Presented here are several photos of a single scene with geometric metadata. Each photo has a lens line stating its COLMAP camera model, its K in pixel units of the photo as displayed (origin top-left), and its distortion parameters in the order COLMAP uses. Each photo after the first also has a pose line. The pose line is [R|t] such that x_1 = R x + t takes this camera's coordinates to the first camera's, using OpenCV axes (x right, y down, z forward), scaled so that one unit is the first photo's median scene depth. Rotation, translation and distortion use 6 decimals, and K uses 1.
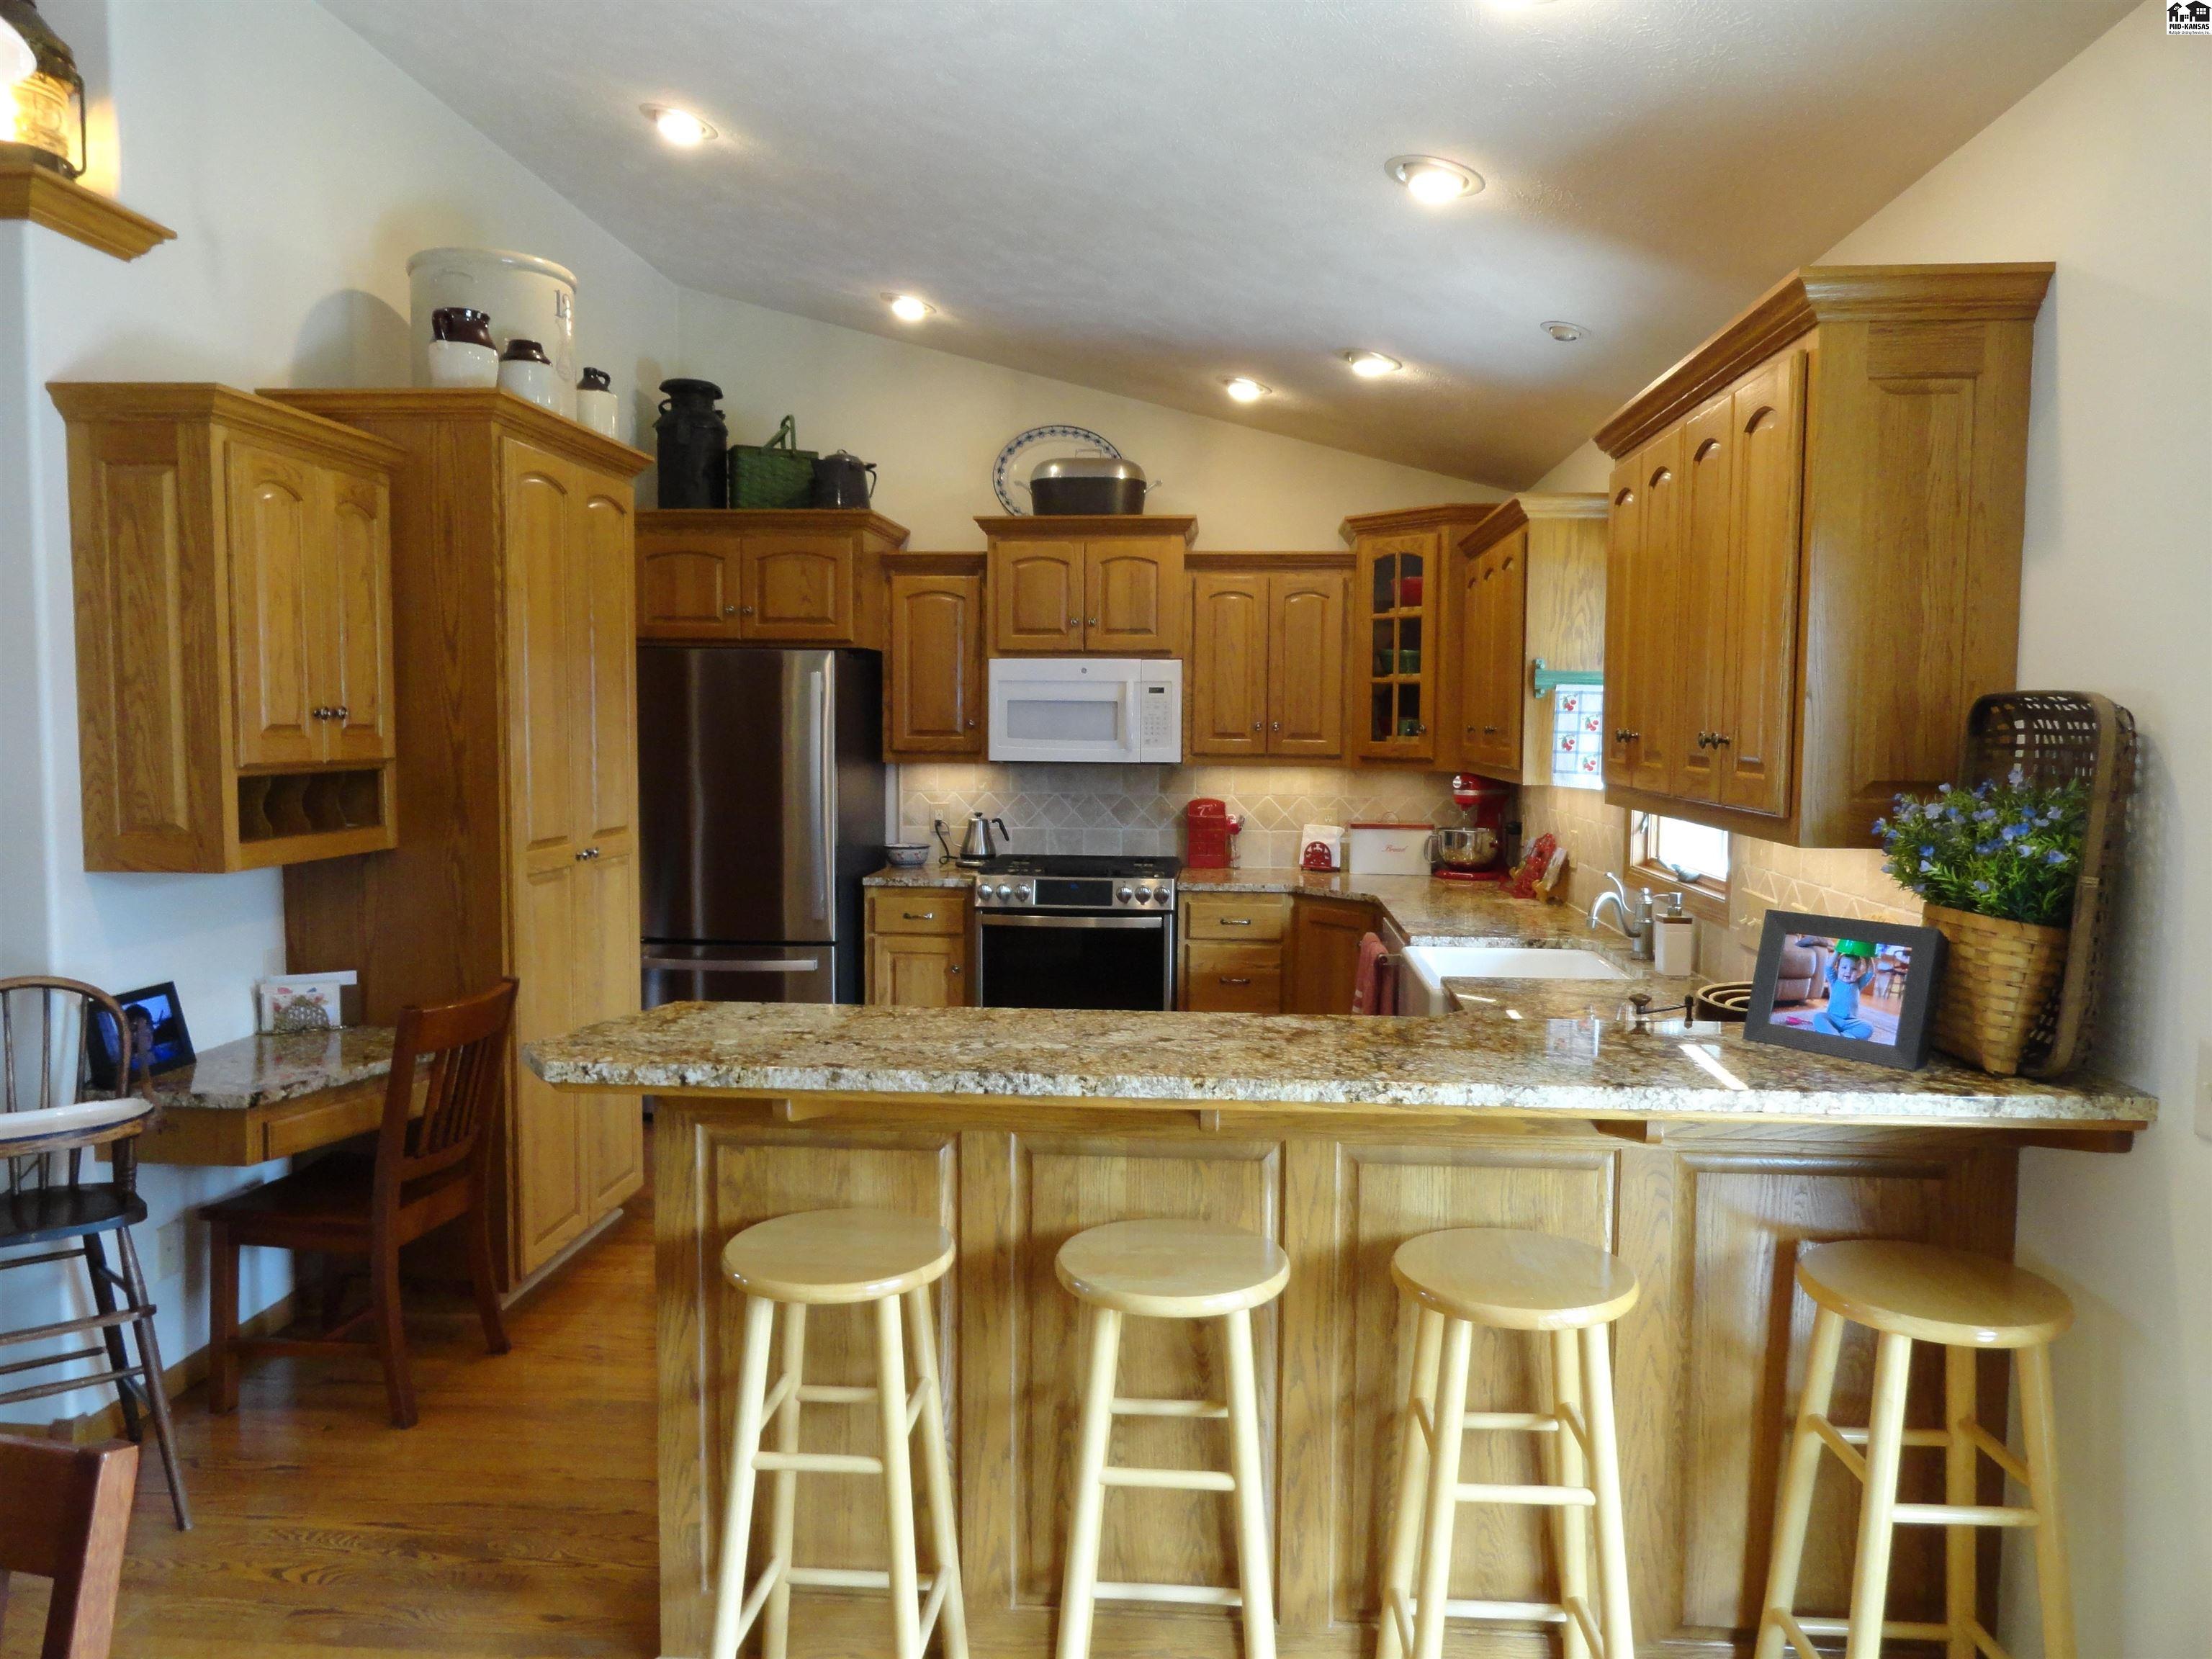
lens RADIAL K [[1522.7, 0, 1116.4], [0, 1522.7, 831.0], [0, 0, 1]] dist [-0.003898, 0.006816]
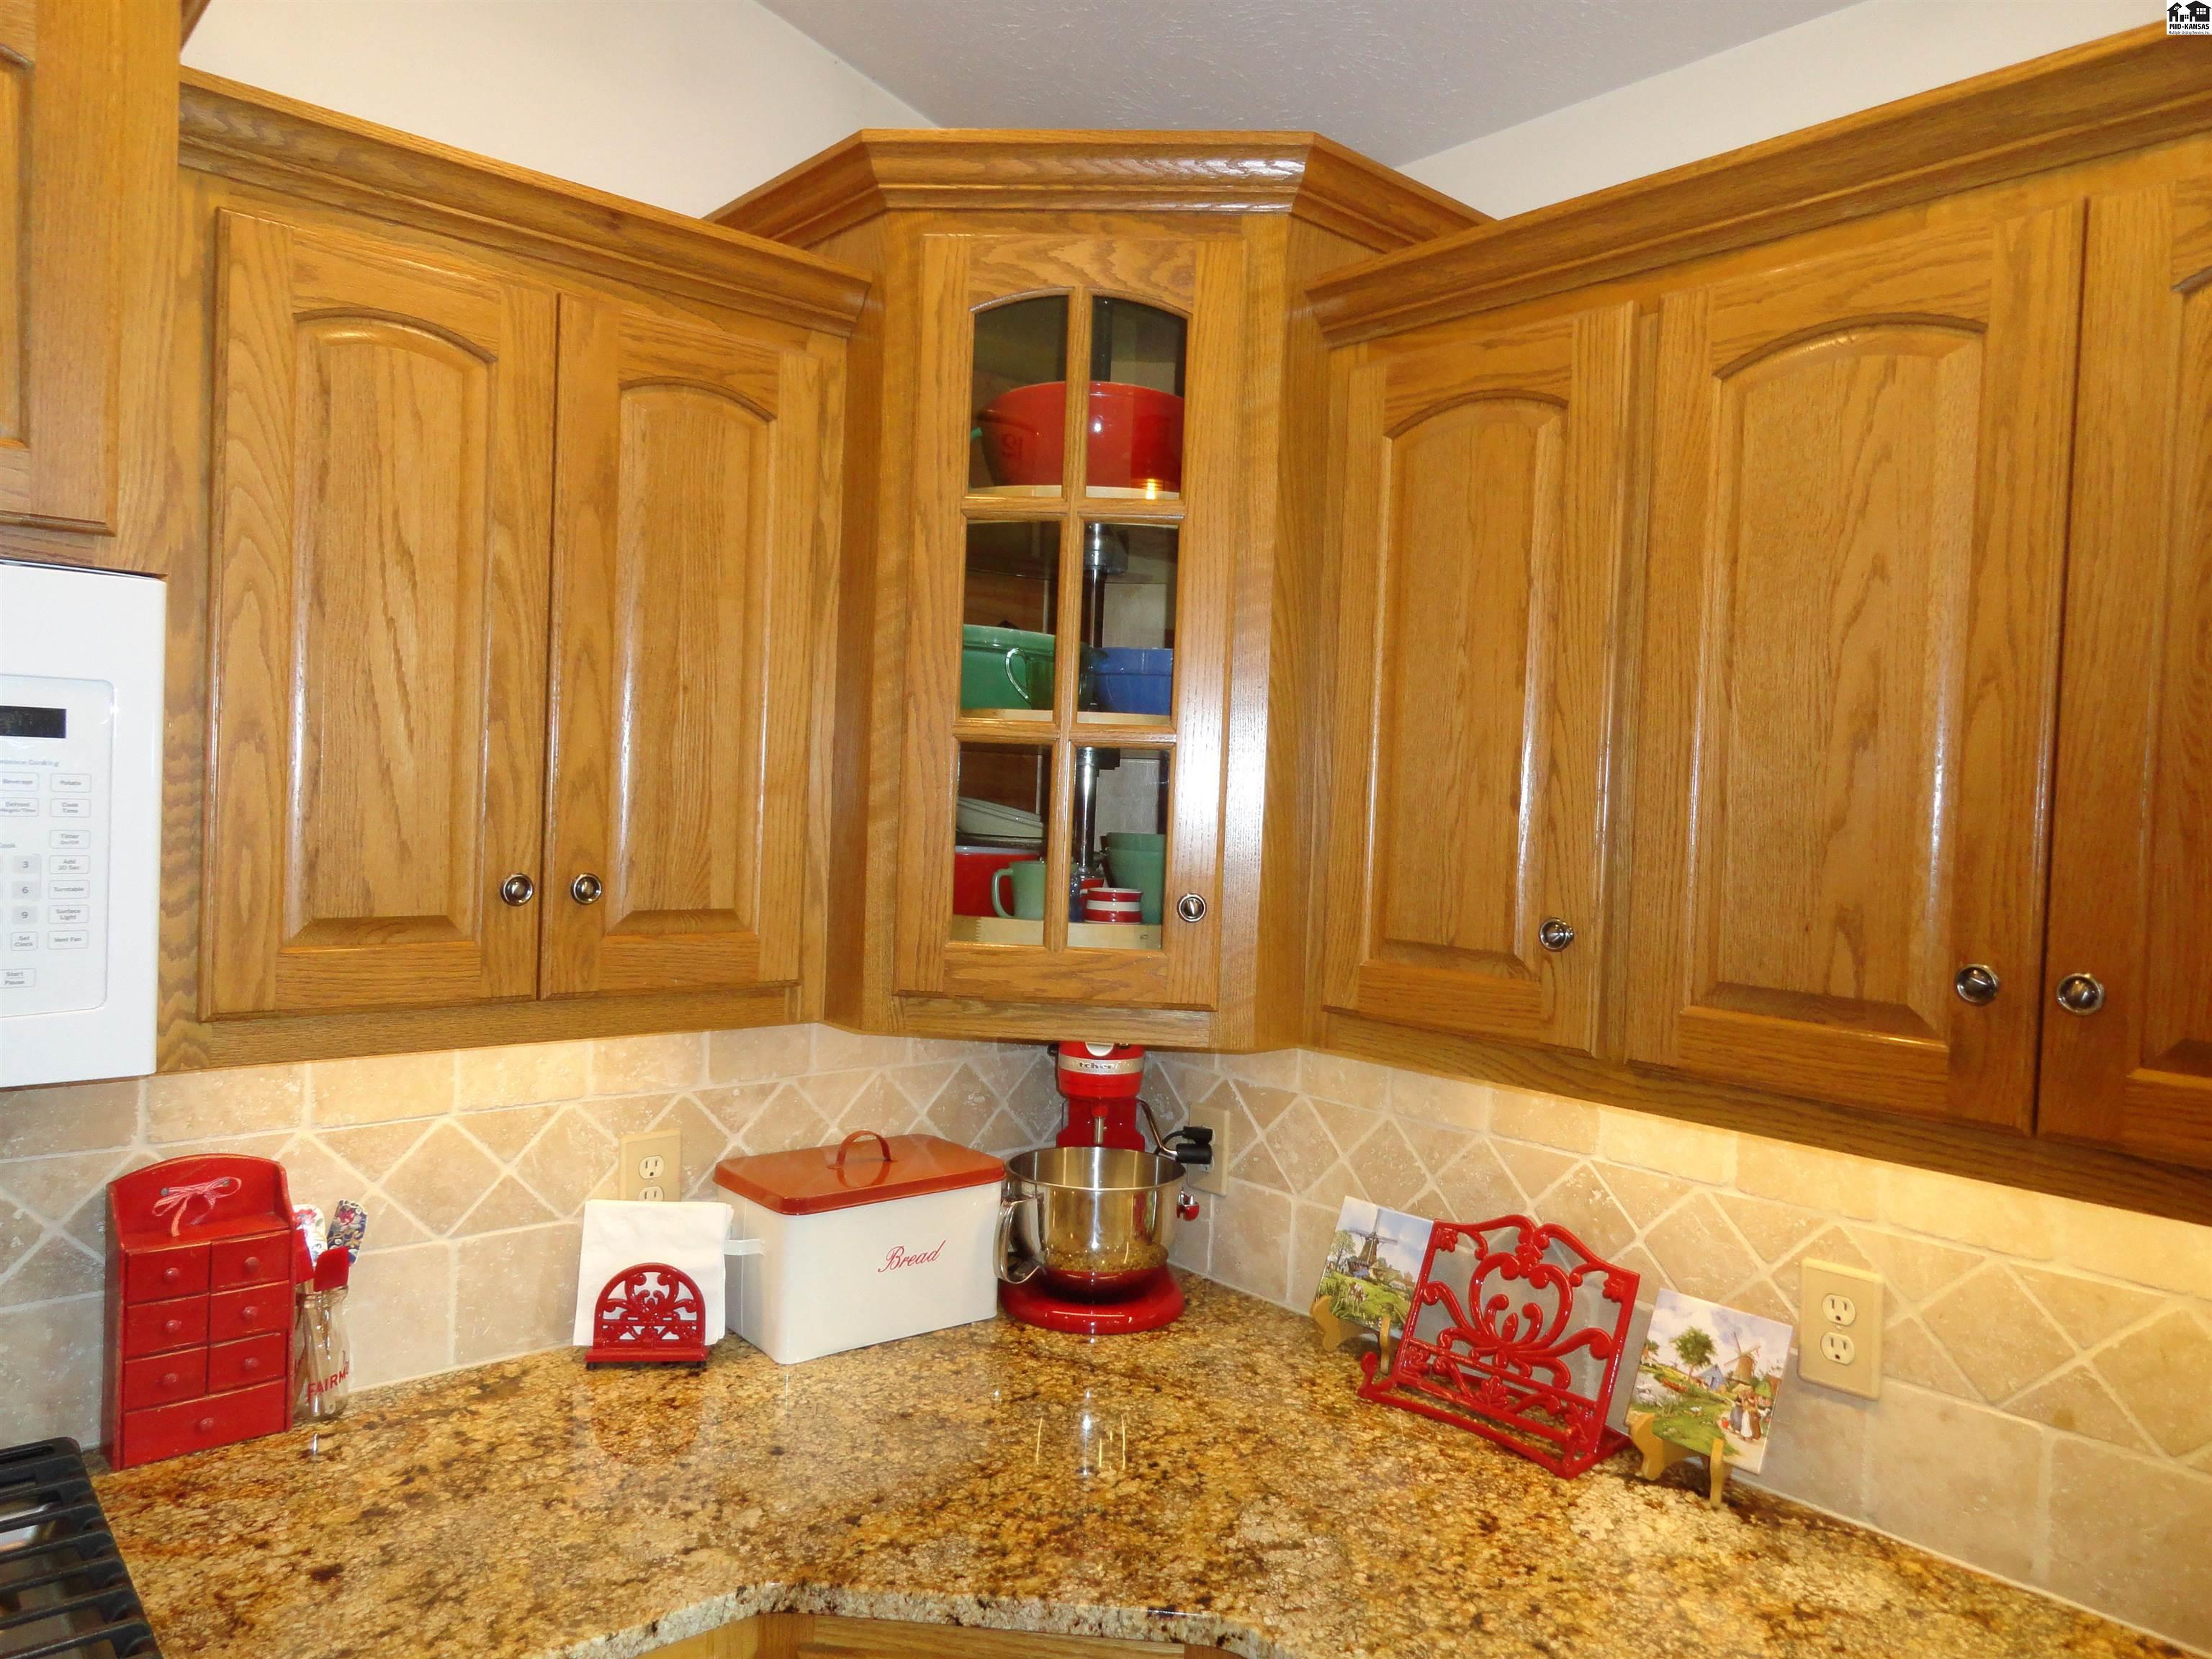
lens RADIAL K [[1522.7, 0, 1116.4], [0, 1522.7, 831.0], [0, 0, 1]] dist [-0.003898, 0.006816]
pose [[0.697408, 0.002259, 0.716670, -0.015505], [0.018226, 0.999616, -0.020886, -0.071729], [-0.716442, 0.027628, 0.697099, 0.766216]]
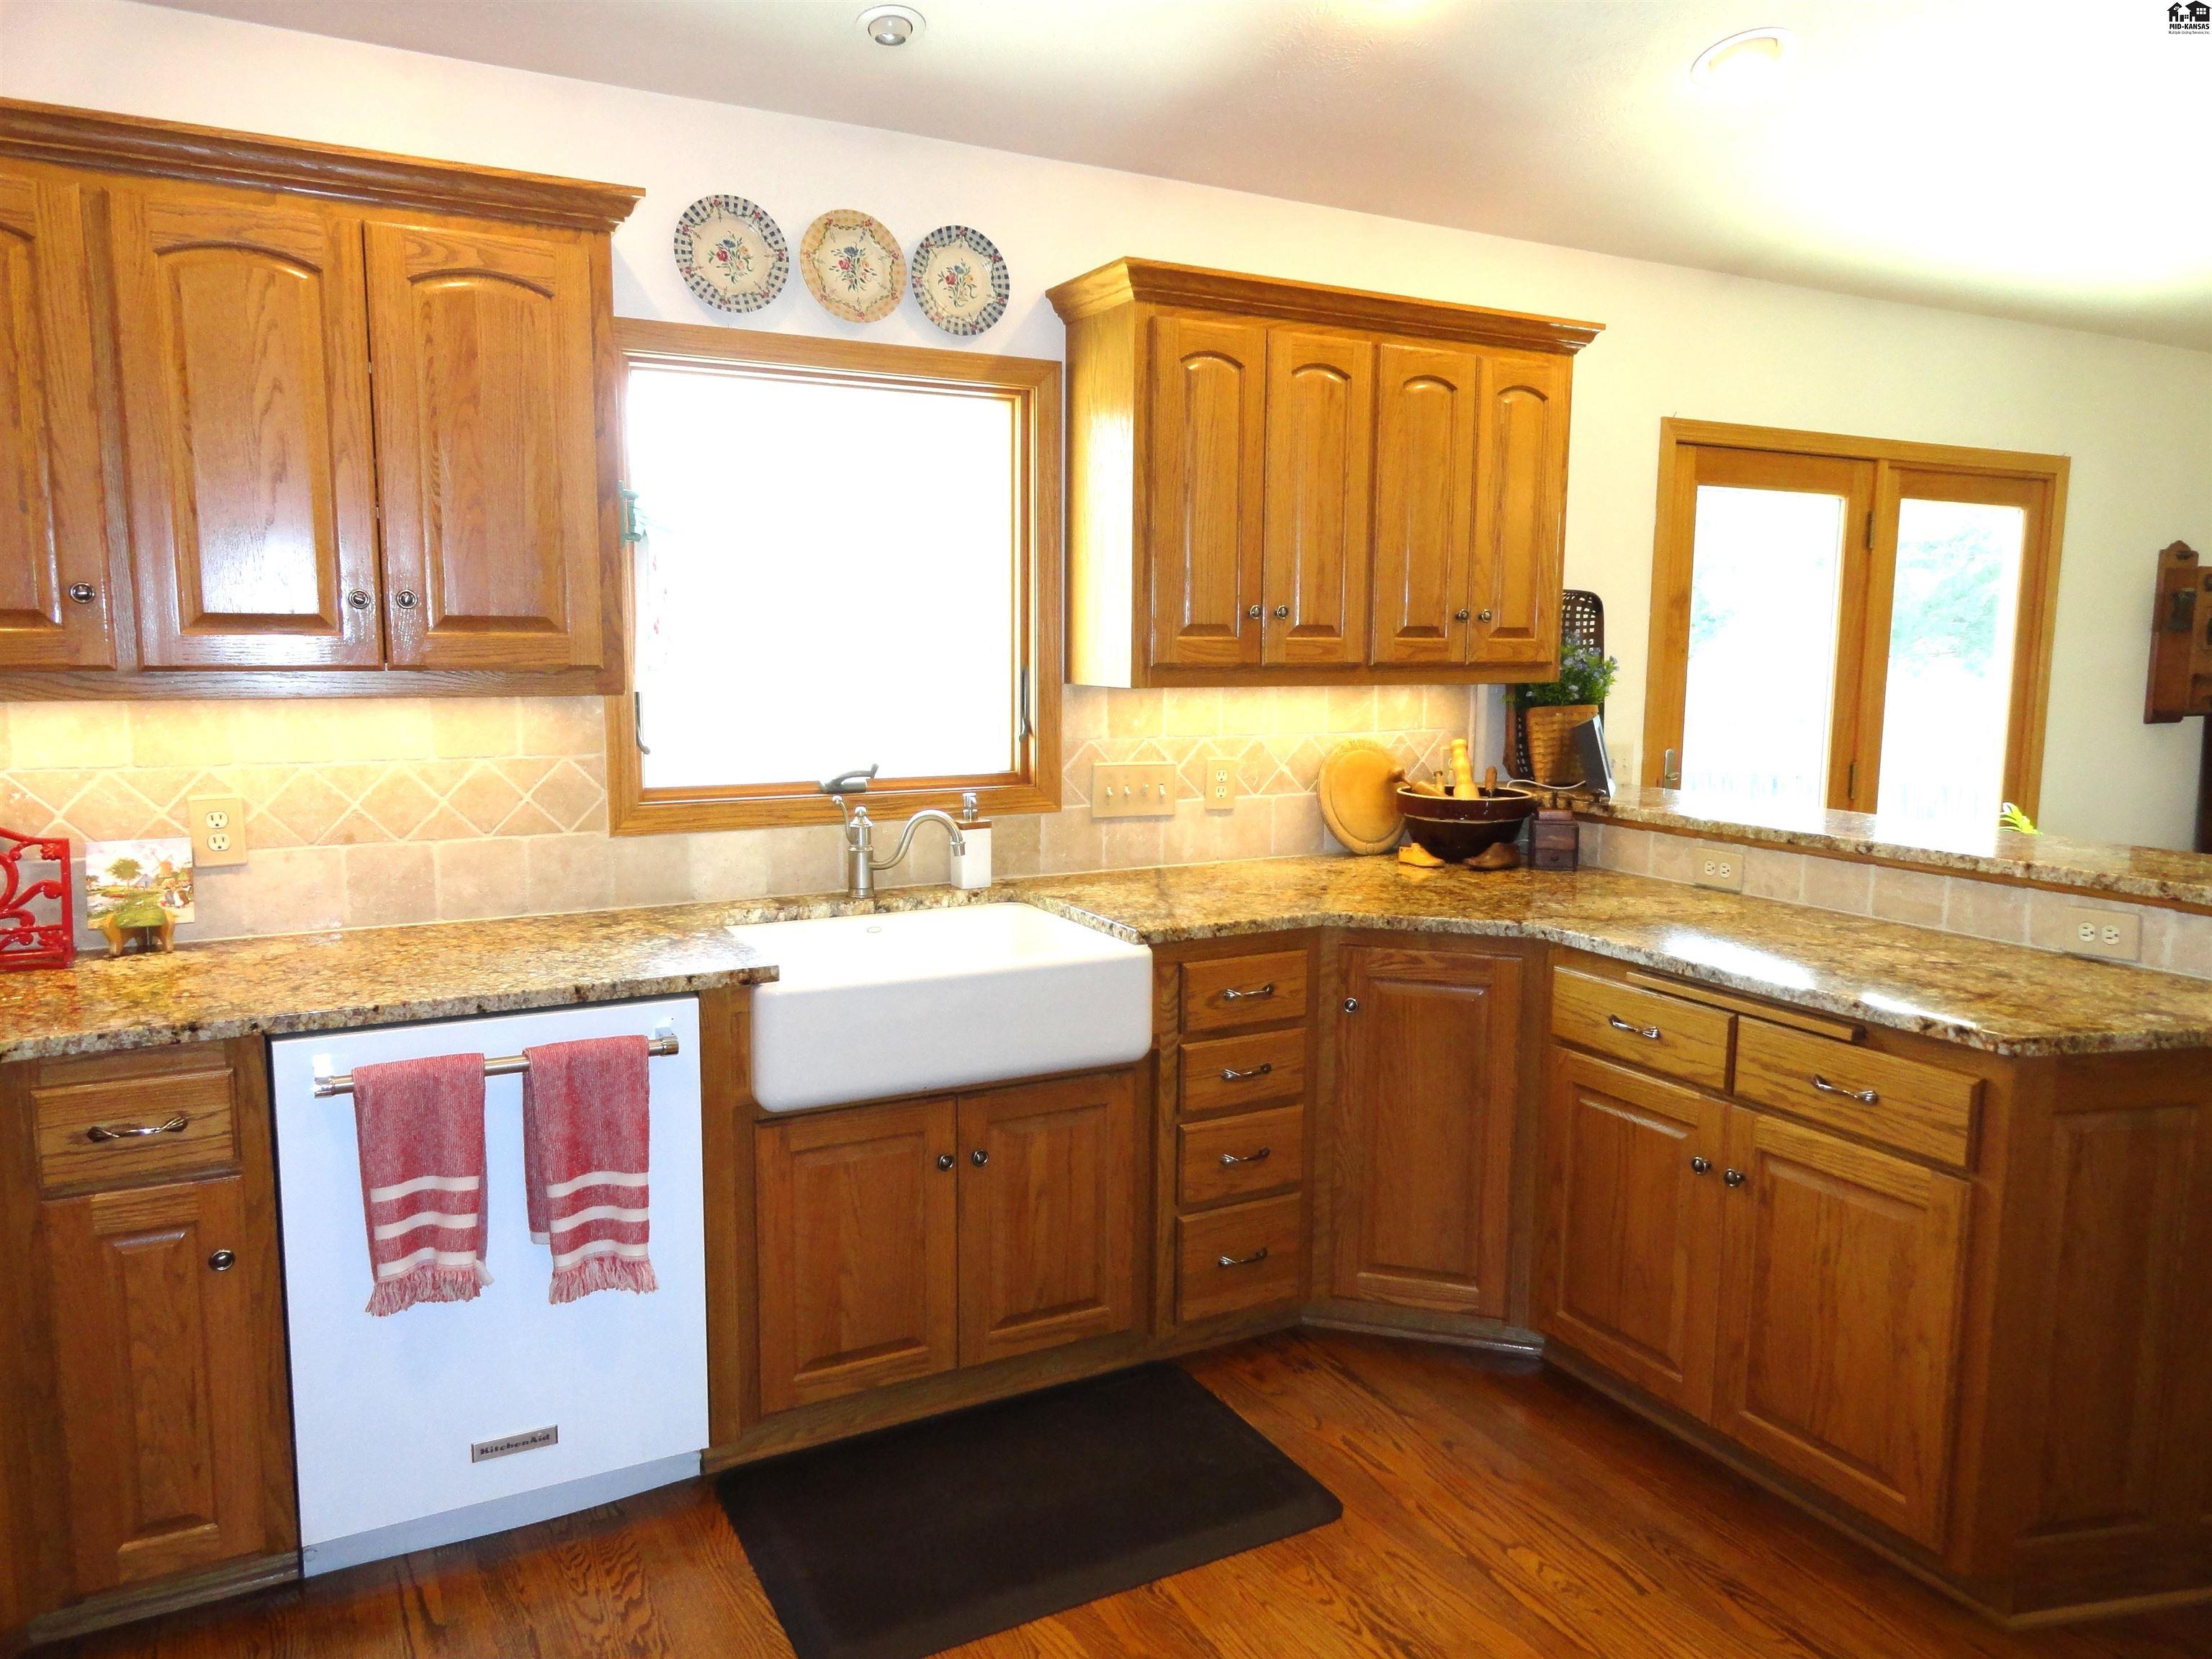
lens RADIAL K [[1522.7, 0, 1116.4], [0, 1522.7, 831.0], [0, 0, 1]] dist [-0.003898, 0.006816]
pose [[-0.544642, -0.121811, 0.829776, -0.254744], [0.048097, 0.983231, 0.175908, -0.055348], [-0.837289, 0.135716, -0.529650, 0.877393]]
